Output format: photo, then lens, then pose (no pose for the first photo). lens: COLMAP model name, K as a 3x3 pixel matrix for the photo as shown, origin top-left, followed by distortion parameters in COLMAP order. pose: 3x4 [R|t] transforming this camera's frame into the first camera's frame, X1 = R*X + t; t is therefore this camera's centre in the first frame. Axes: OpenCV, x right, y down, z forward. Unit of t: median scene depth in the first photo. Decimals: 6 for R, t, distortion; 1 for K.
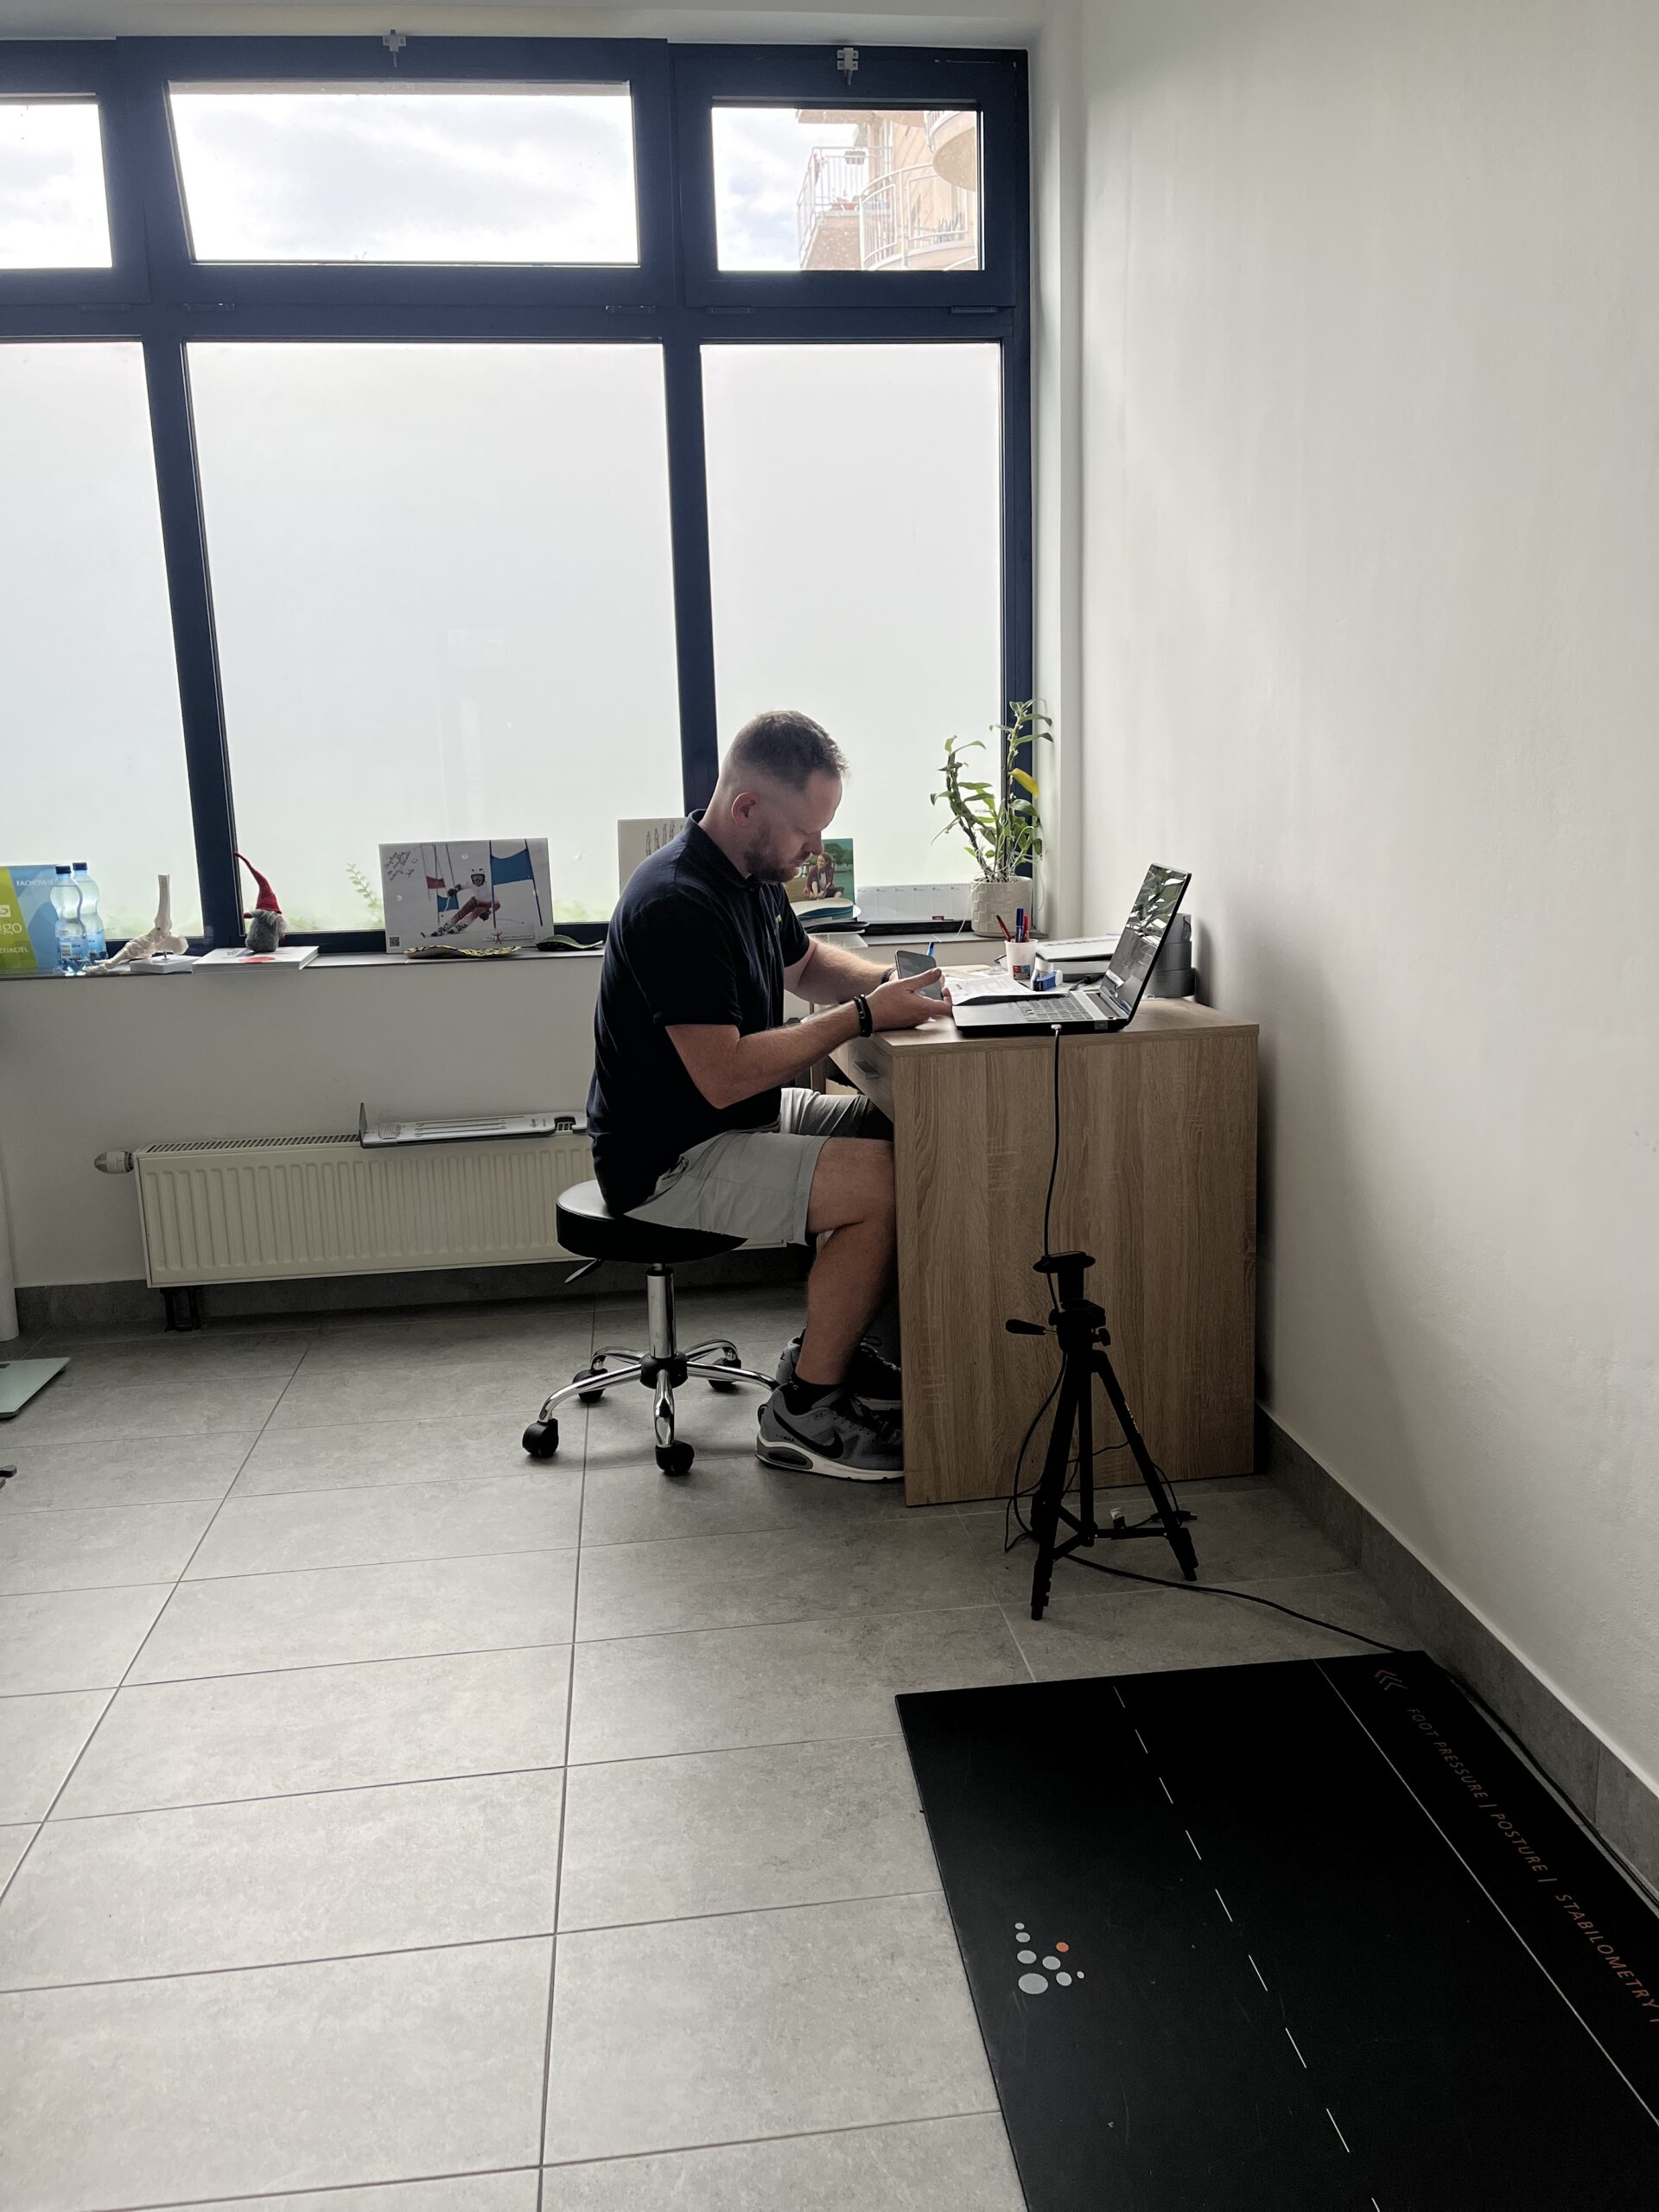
lens RADIAL K [[1675.1, 0, 835.3], [0, 1675.1, 1104.1], [0, 0, 1]] dist [0.070385, -0.083257]
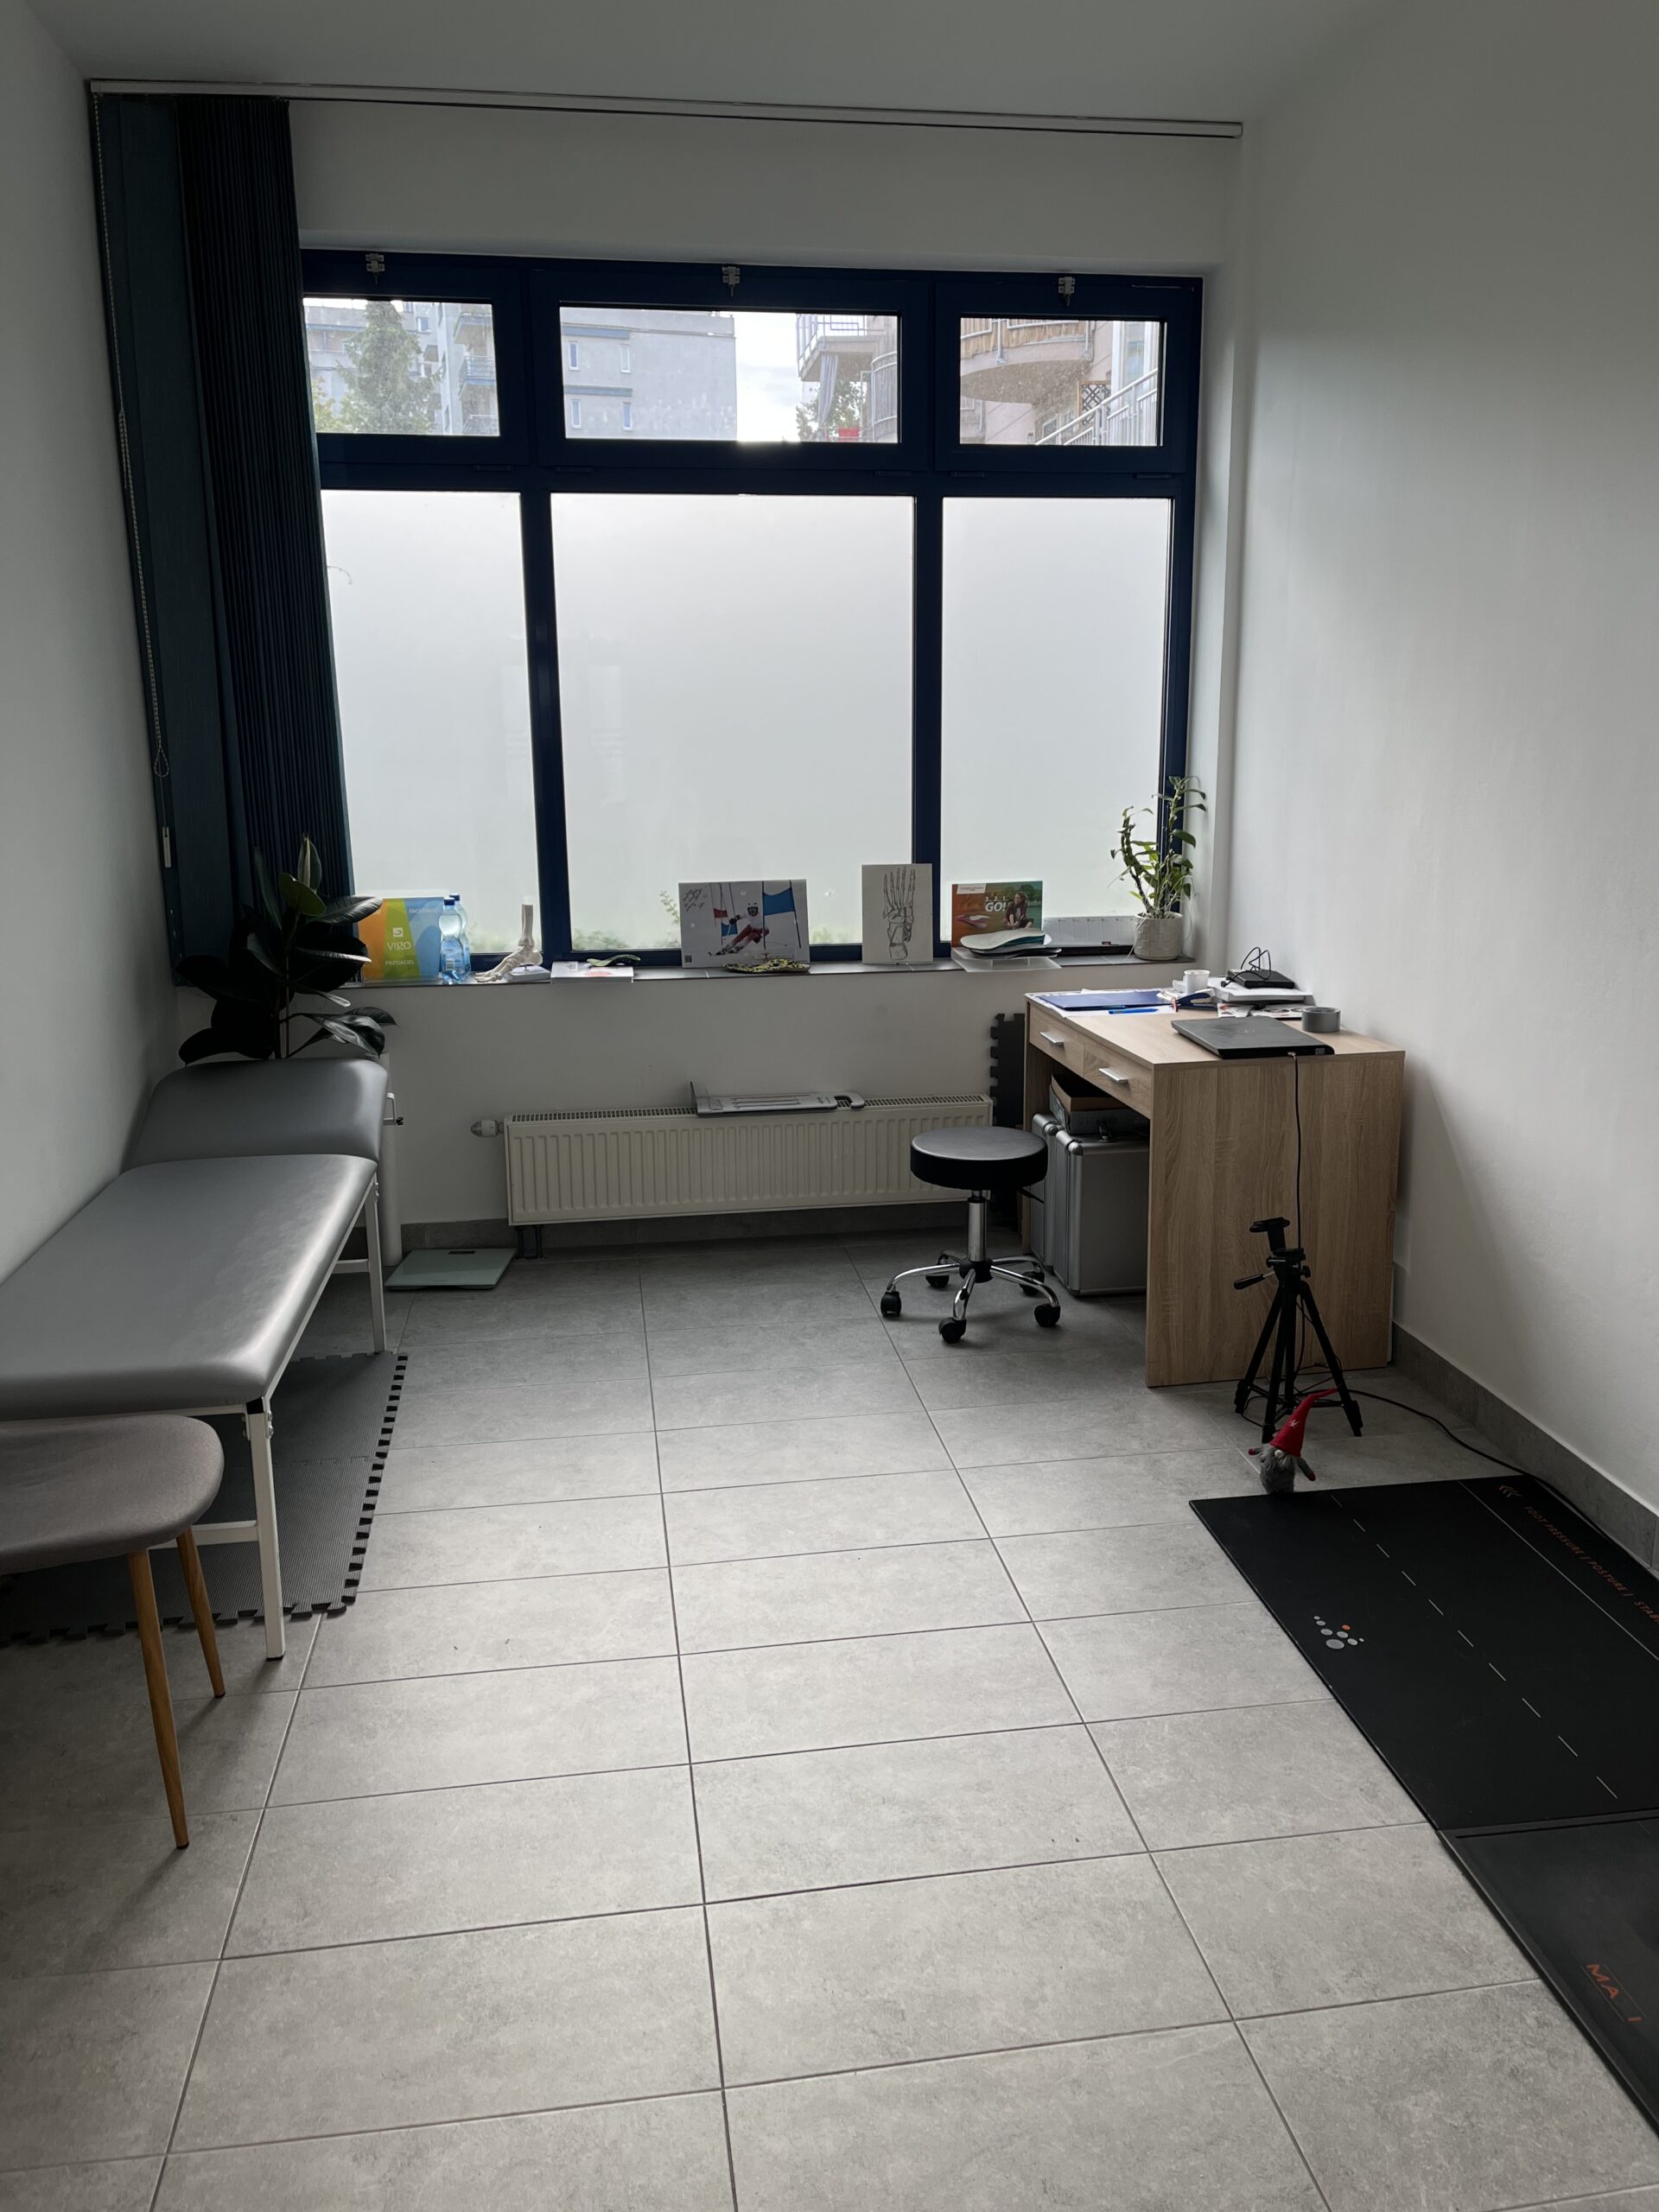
lens RADIAL K [[1675.1, 0, 831.2], [0, 1675.1, 1091.8], [0, 0, 1]] dist [0.070385, -0.083257]
pose [[0.999470, 0.012764, 0.029936, -0.200225], [-0.013594, 0.999524, 0.027692, -0.033245], [-0.029568, -0.028084, 0.999168, -0.297820]]
